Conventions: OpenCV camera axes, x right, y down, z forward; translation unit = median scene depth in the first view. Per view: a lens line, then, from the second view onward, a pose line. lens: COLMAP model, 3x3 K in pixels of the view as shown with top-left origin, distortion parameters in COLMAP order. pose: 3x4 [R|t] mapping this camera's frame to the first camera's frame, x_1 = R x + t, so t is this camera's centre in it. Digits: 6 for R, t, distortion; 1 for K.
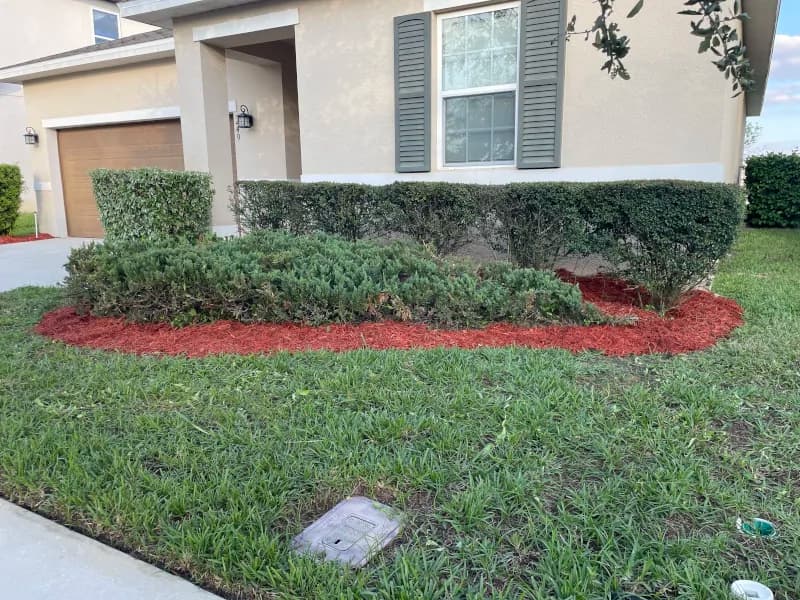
lens RADIAL K [[605.9, 0, 400.0], [0, 605.9, 300.0], [0, 0, 1]] dist [0.098641, -0.125119]
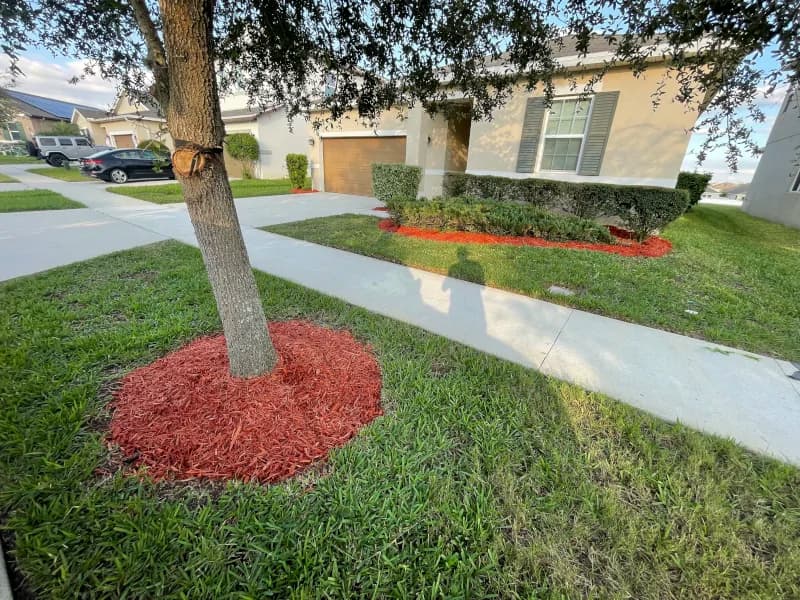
lens RADIAL K [[322.0, 0, 400.0], [0, 322.0, 300.0], [0, 0, 1]] dist [-0.000896, 0.000427]
pose [[0.990484, 0.099102, -0.095504, -0.342202], [-0.078146, 0.976163, 0.202482, 0.054193], [0.113293, -0.193092, 0.974618, -0.369354]]
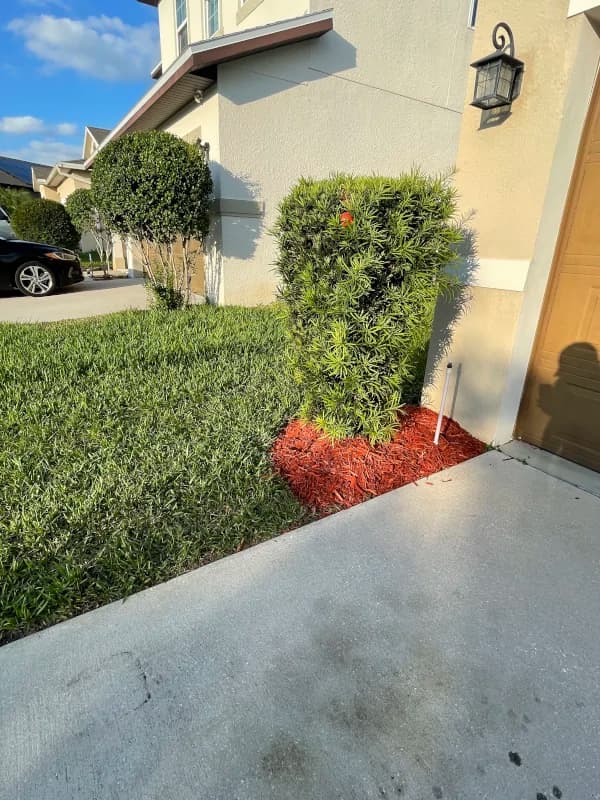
lens RADIAL K [[413.4, 0, 300.0], [0, 413.4, 400.0], [0, 0, 1]] dist [-0.000057, -0.000056]
pose [[0.875068, 0.207192, -0.437409, -1.429969], [-0.124893, 0.969797, 0.209515, -0.405244], [0.467608, -0.128710, 0.874515, 2.024332]]
